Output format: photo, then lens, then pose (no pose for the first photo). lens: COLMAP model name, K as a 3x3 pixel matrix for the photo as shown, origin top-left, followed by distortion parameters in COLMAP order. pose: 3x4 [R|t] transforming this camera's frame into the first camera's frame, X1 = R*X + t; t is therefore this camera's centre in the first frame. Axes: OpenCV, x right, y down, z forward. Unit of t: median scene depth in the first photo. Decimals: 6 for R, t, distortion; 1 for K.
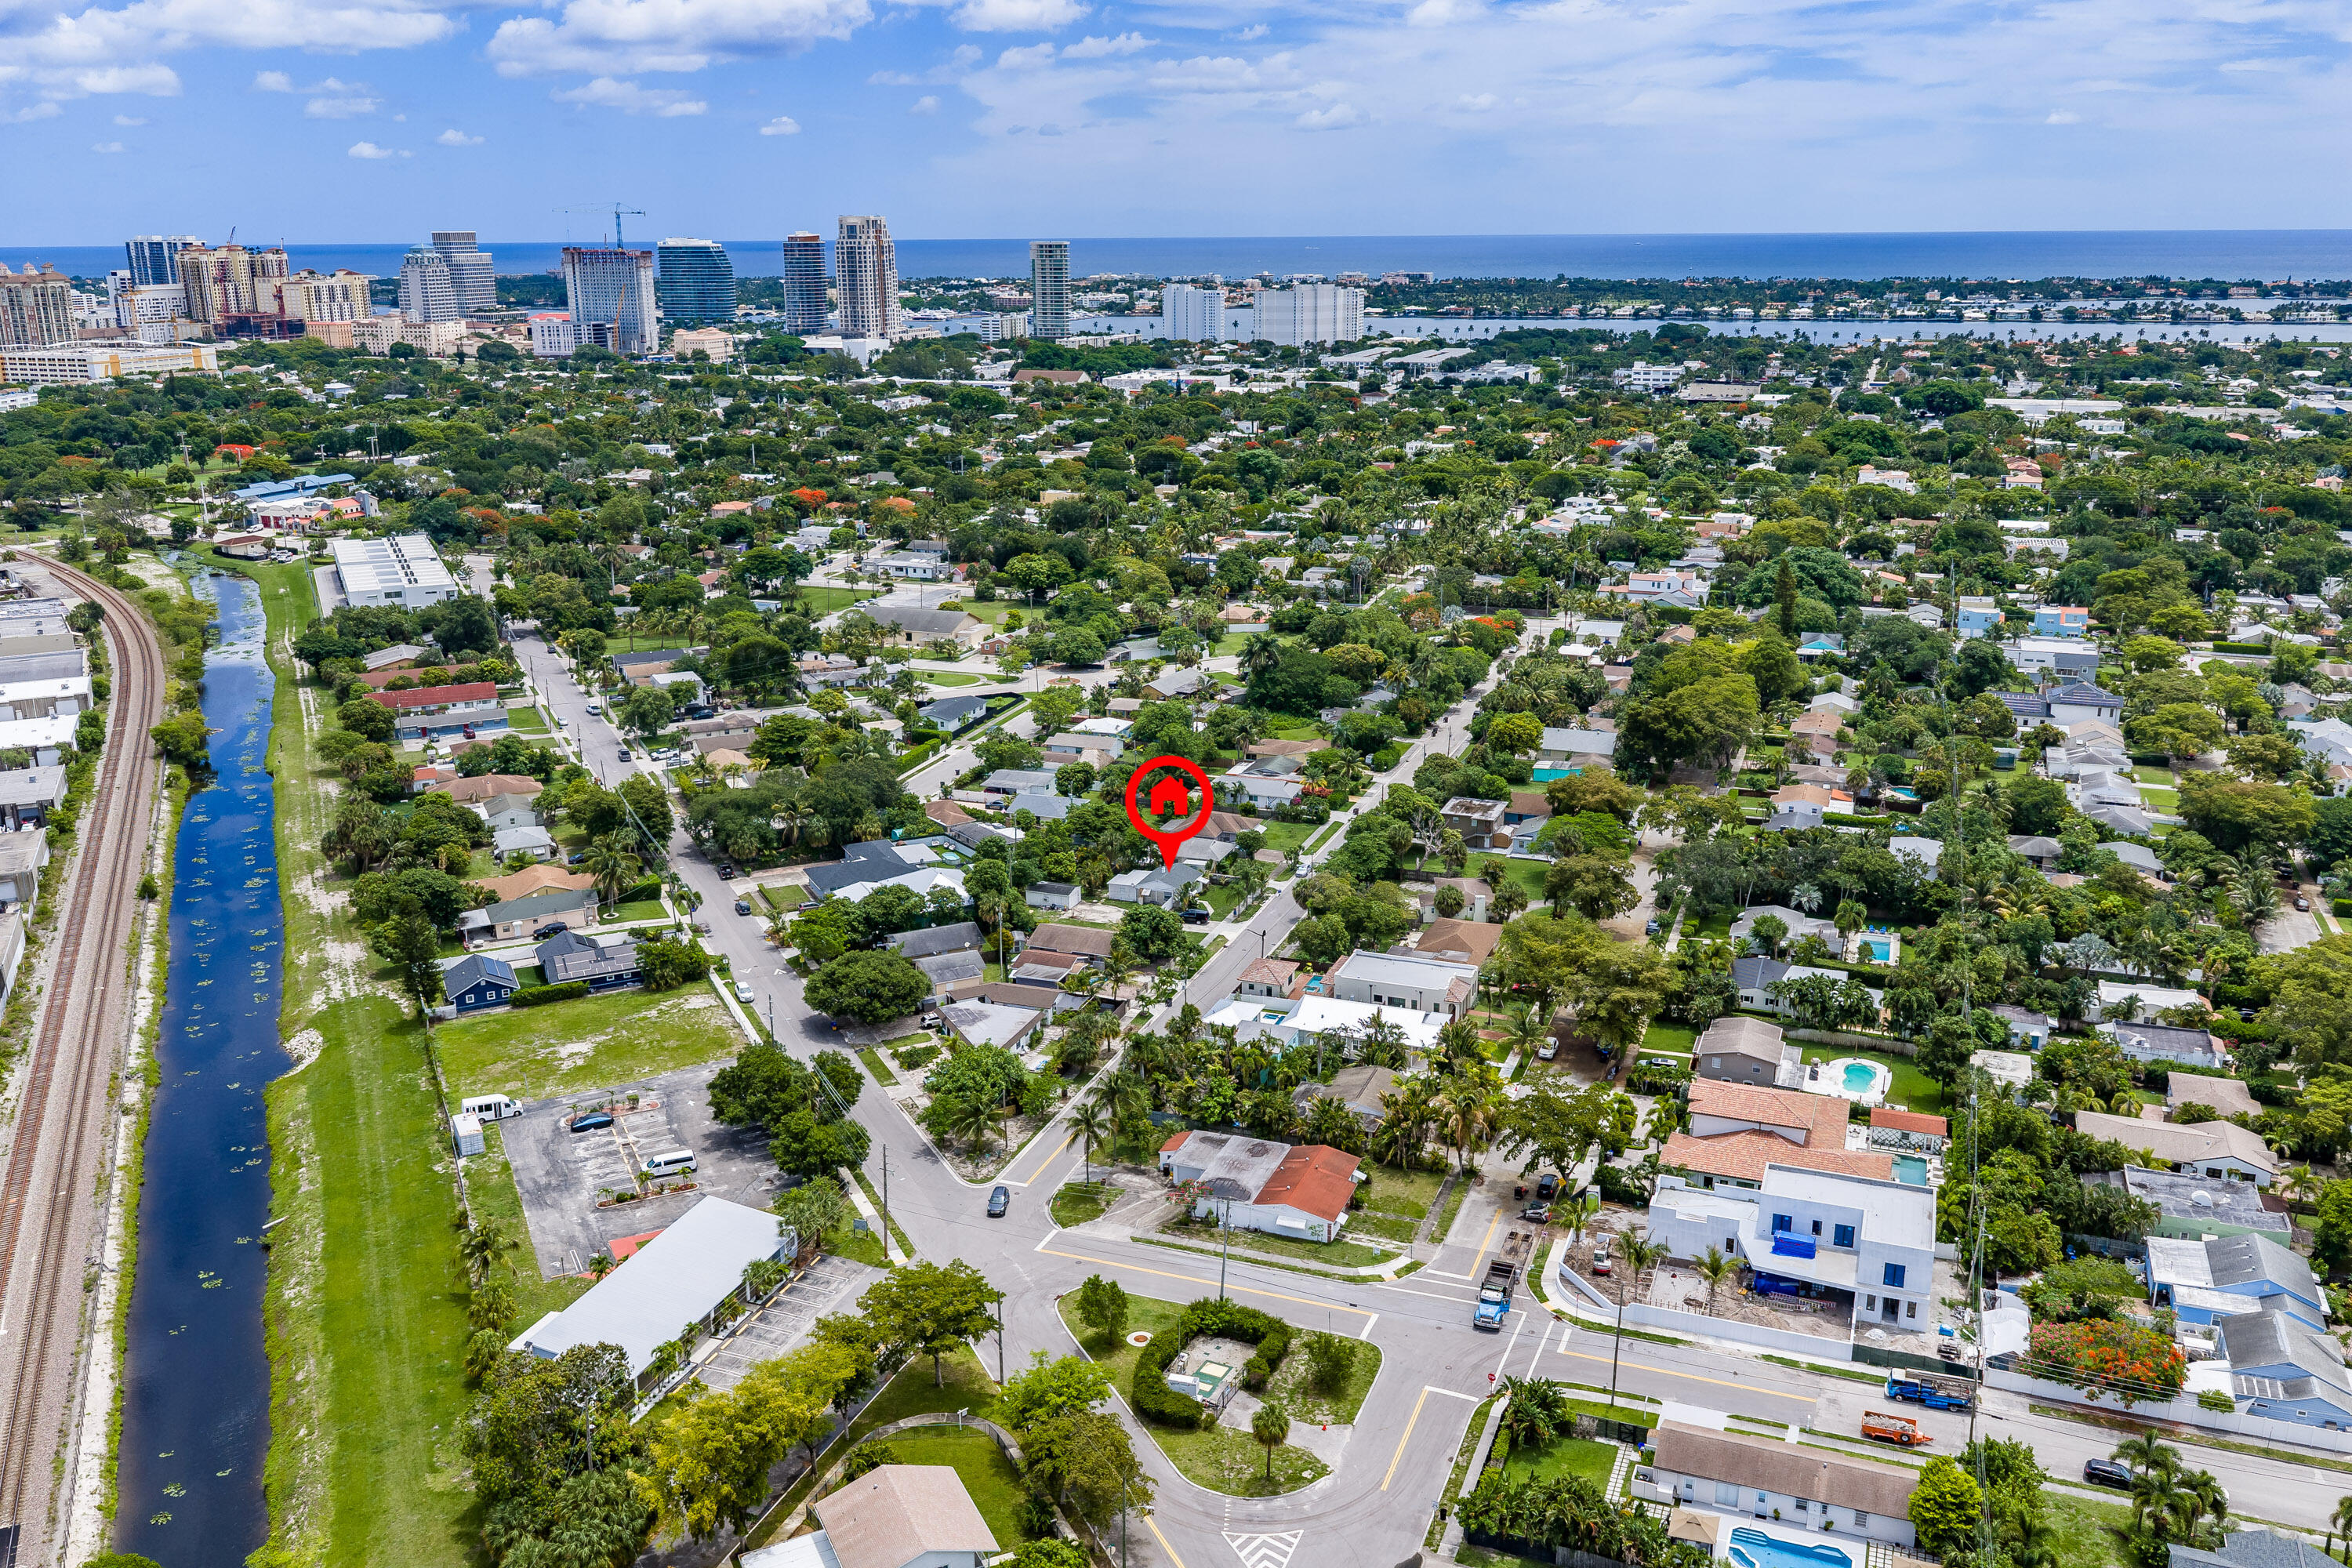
lens RADIAL K [[1939.1, 0, 1178.0], [0, 1939.1, 780.9], [0, 0, 1]] dist [0.022575, -0.037329]
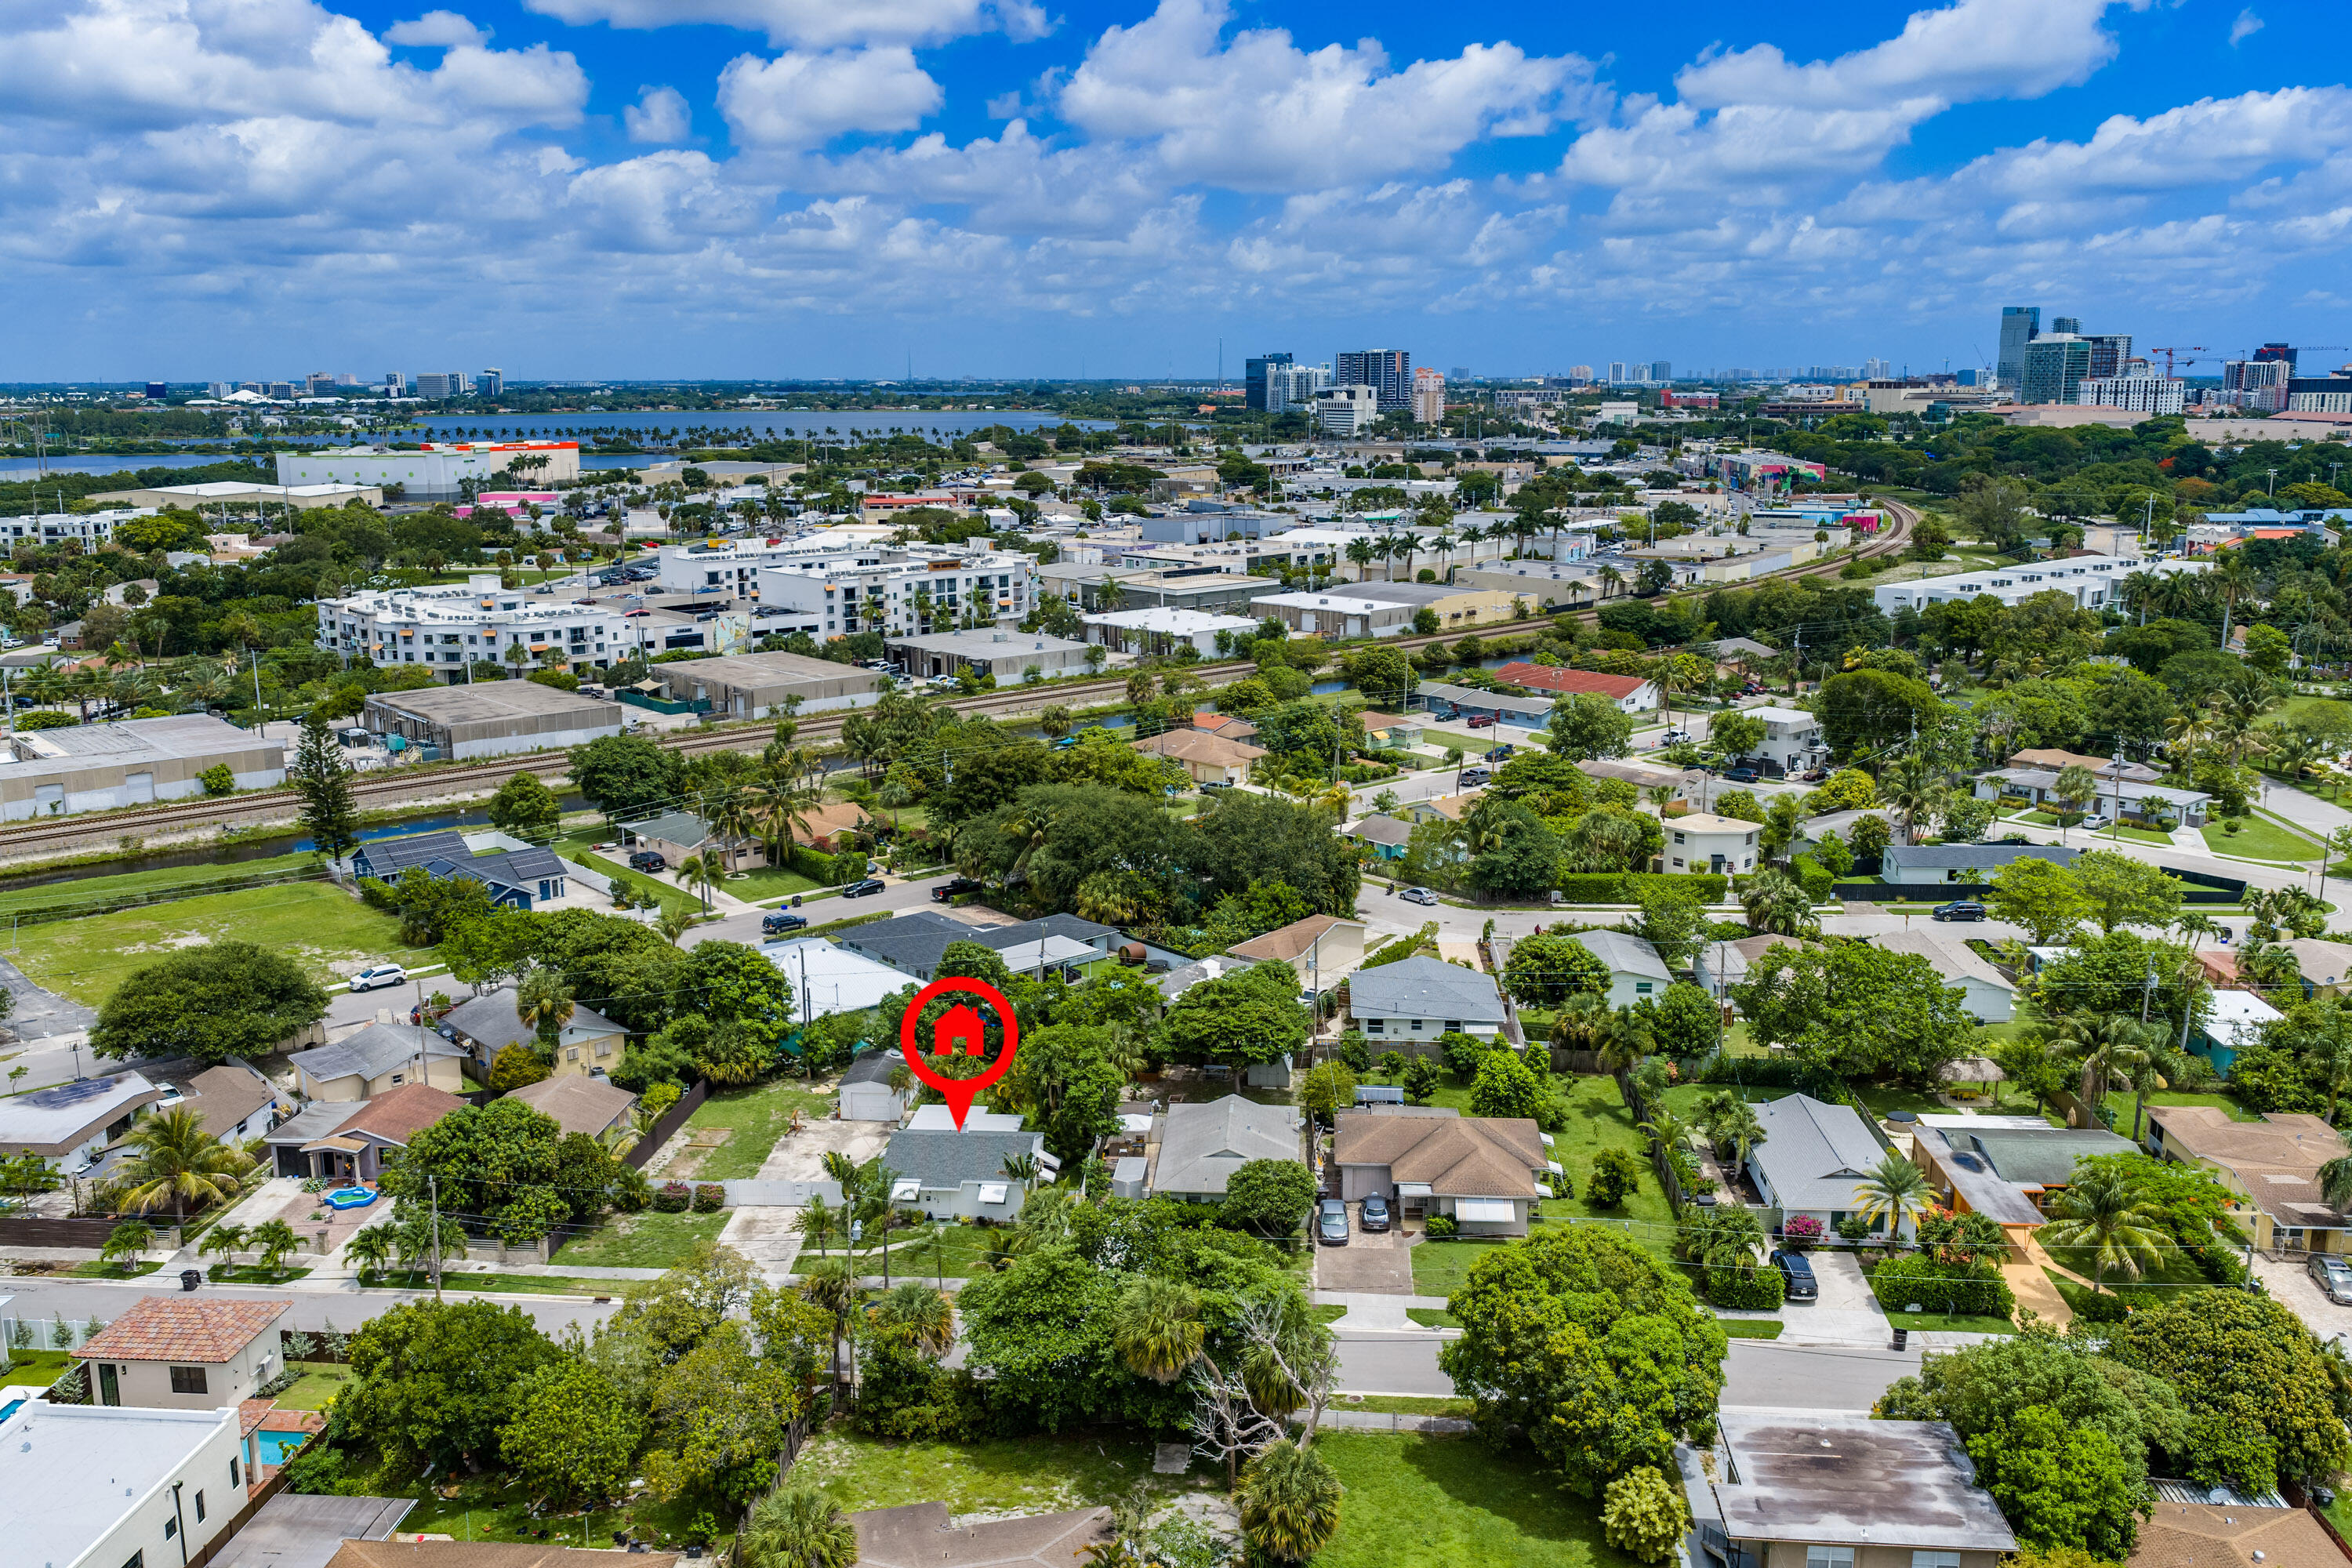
lens RADIAL K [[1939.1, 0, 1178.0], [0, 1939.1, 780.9], [0, 0, 1]] dist [0.022575, -0.037329]
pose [[0.280426, 0.204469, -0.937845, 0.336739], [-0.261145, 0.956446, 0.130439, -0.080071], [0.923669, 0.208335, 0.321608, 0.799392]]
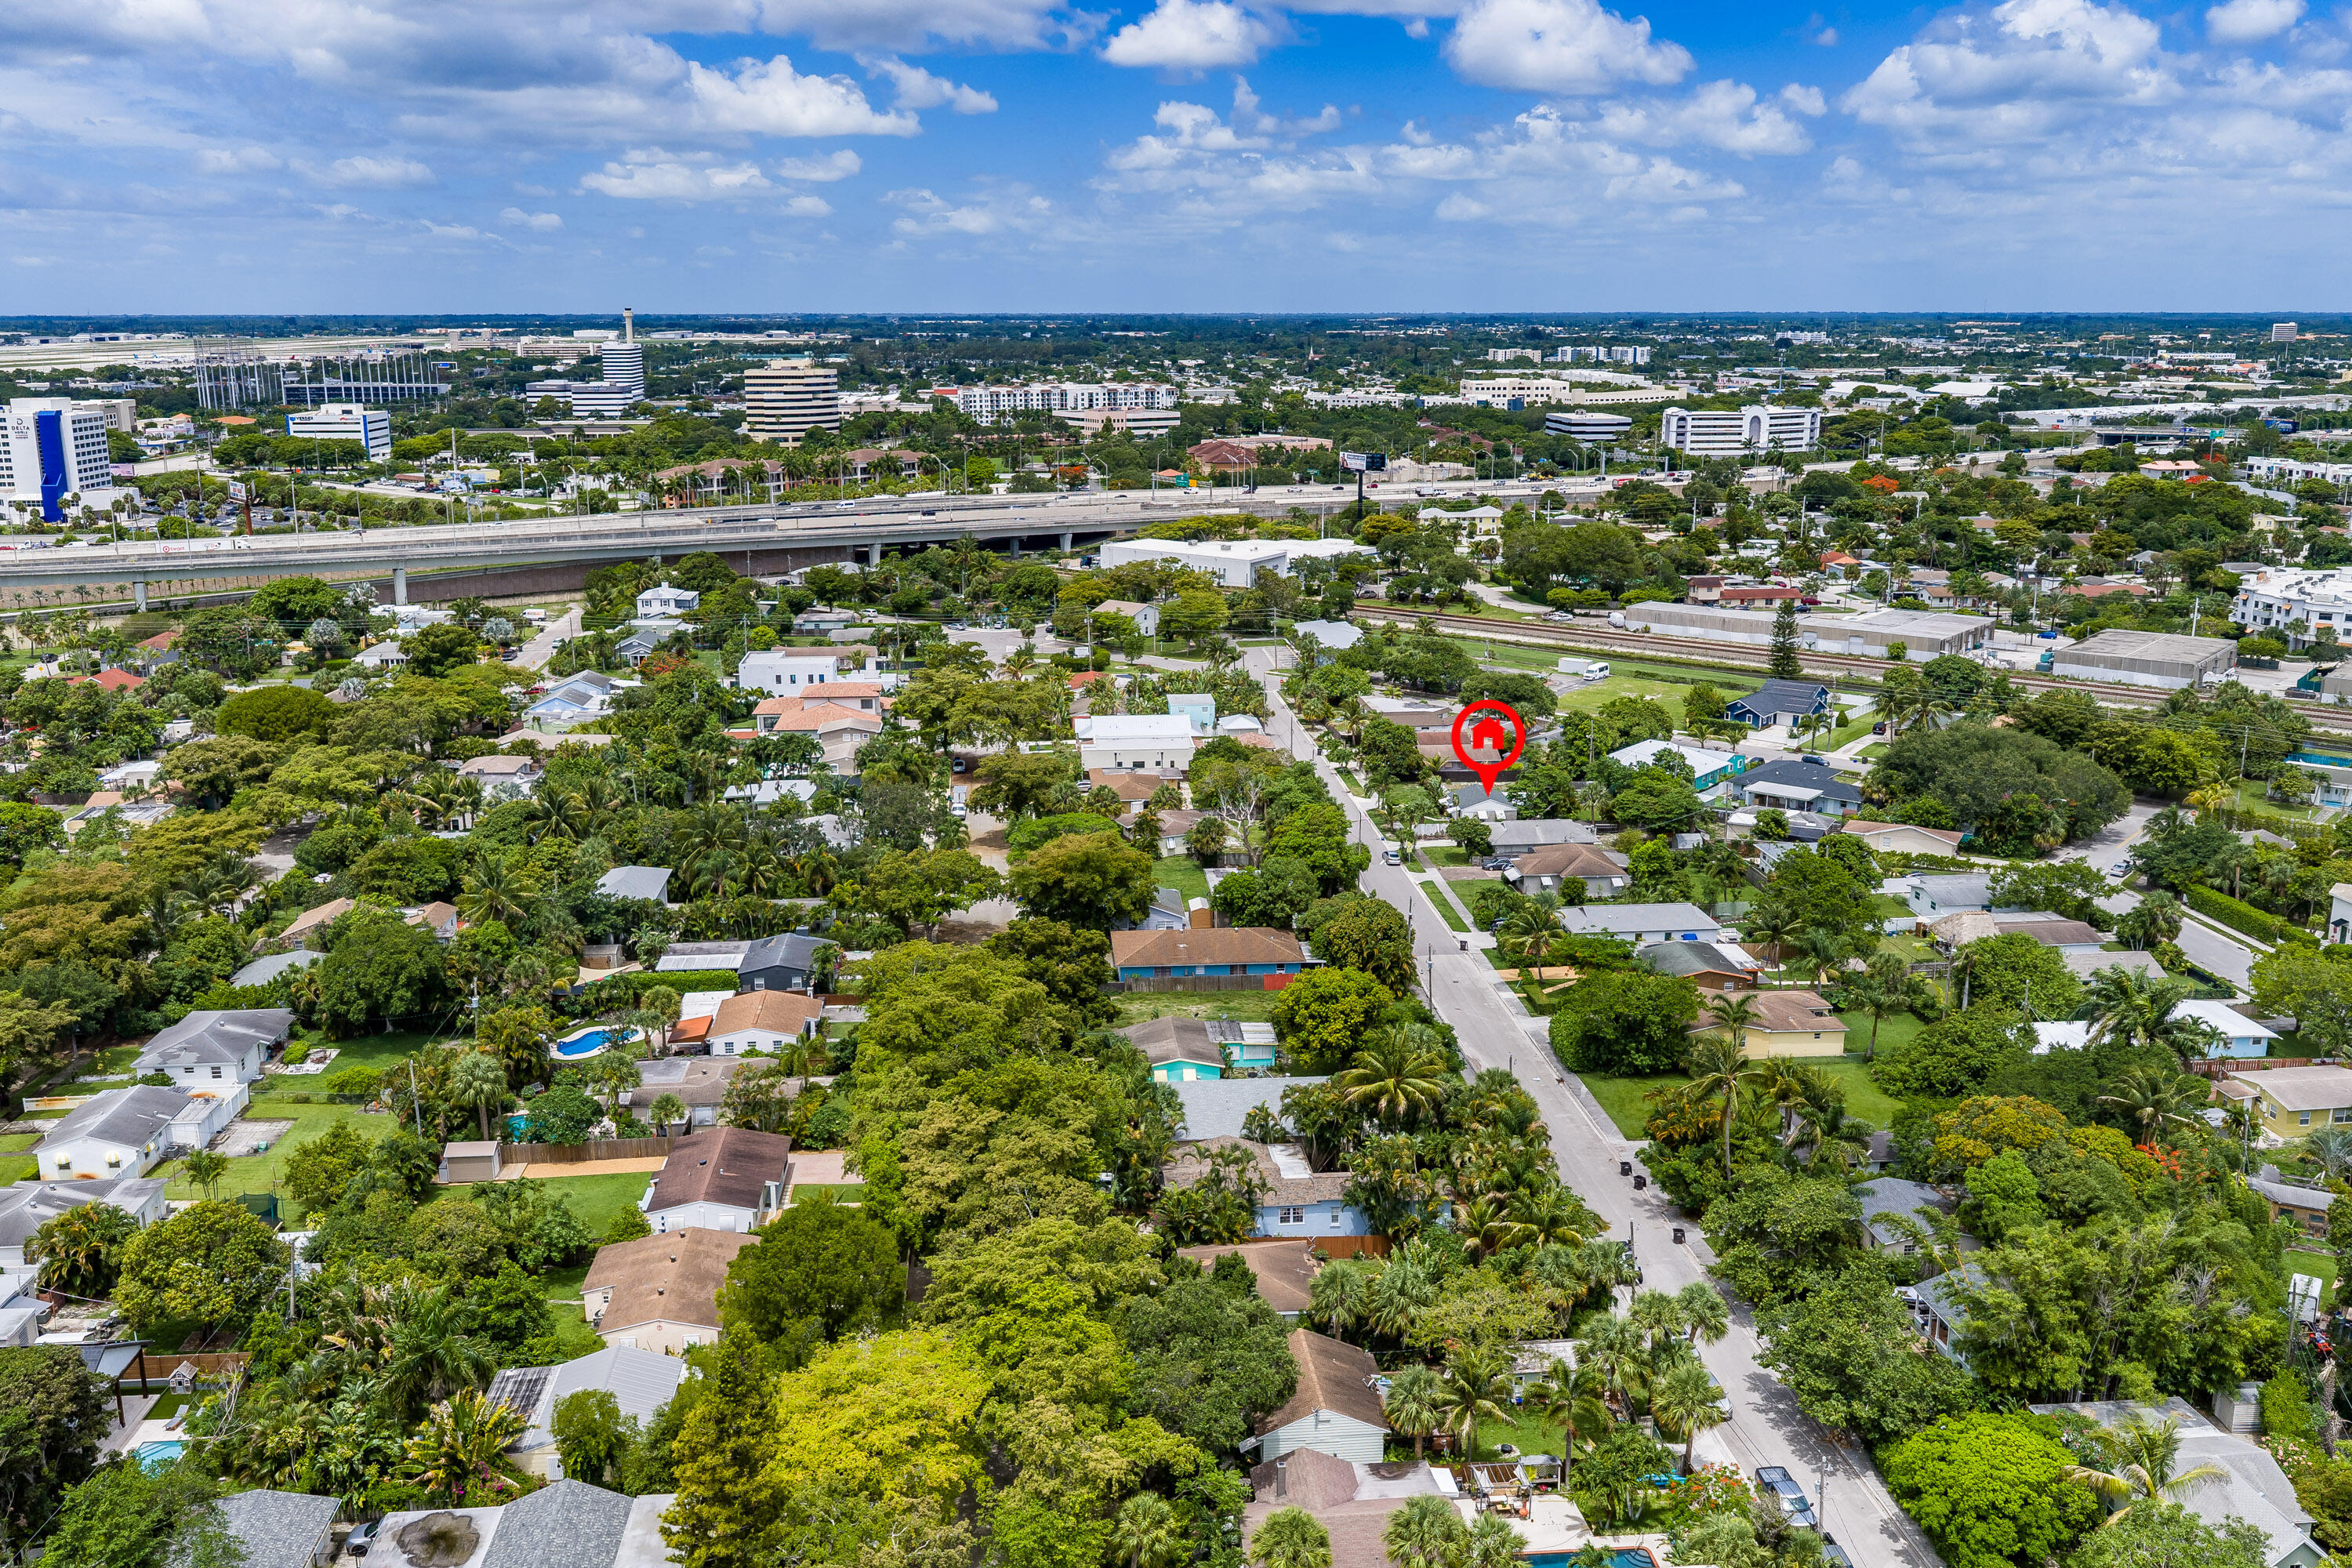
lens RADIAL K [[1964.9, 0, 1176.0], [0, 1964.9, 784.0], [0, 0, 1]] dist [0.034306, -0.063320]
pose [[-0.901952, 0.111175, -0.417281, 0.446404], [-0.109530, 0.875799, 0.470084, -0.326922], [0.417716, 0.469698, -0.777752, 1.468590]]
